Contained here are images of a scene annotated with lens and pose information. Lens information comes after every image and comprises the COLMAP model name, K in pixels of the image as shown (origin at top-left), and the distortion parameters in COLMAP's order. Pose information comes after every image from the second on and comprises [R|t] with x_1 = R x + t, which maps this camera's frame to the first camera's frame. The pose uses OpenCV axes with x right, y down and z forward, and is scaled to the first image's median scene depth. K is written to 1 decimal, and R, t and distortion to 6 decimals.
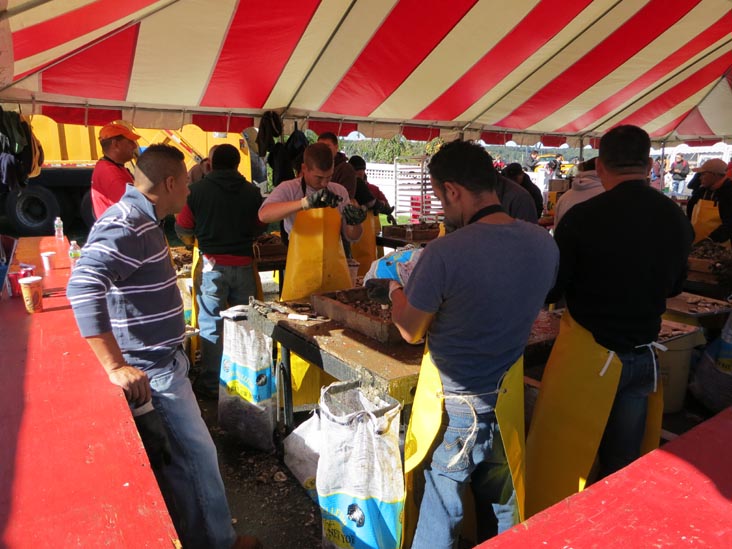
lens RADIAL K [[536.7, 0, 353.6], [0, 536.7, 277.3], [0, 0, 1]] dist [-0.055700, 0.015430]
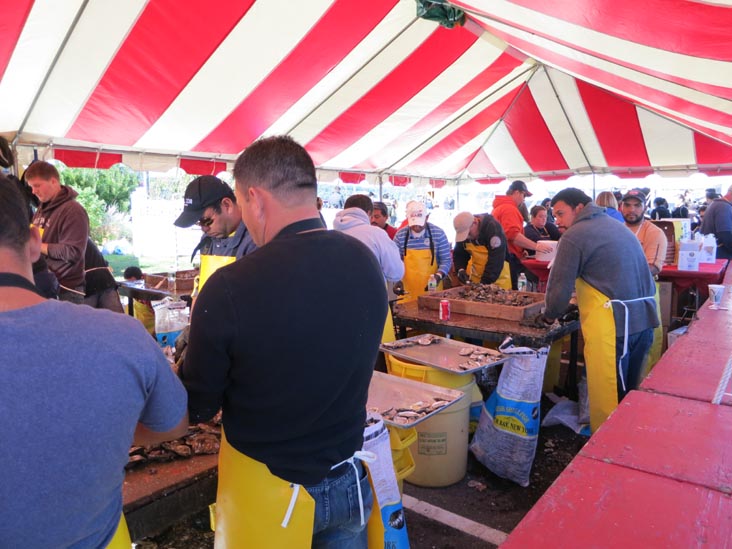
lens RADIAL K [[536.7, 0, 362.6], [0, 536.7, 280.4], [0, 0, 1]] dist [-0.055700, 0.015430]
pose [[0.948092, -0.040714, 0.315379, 0.105423], [0.060661, 0.996713, -0.053688, -0.019693], [-0.312157, 0.070033, 0.947446, 0.100676]]
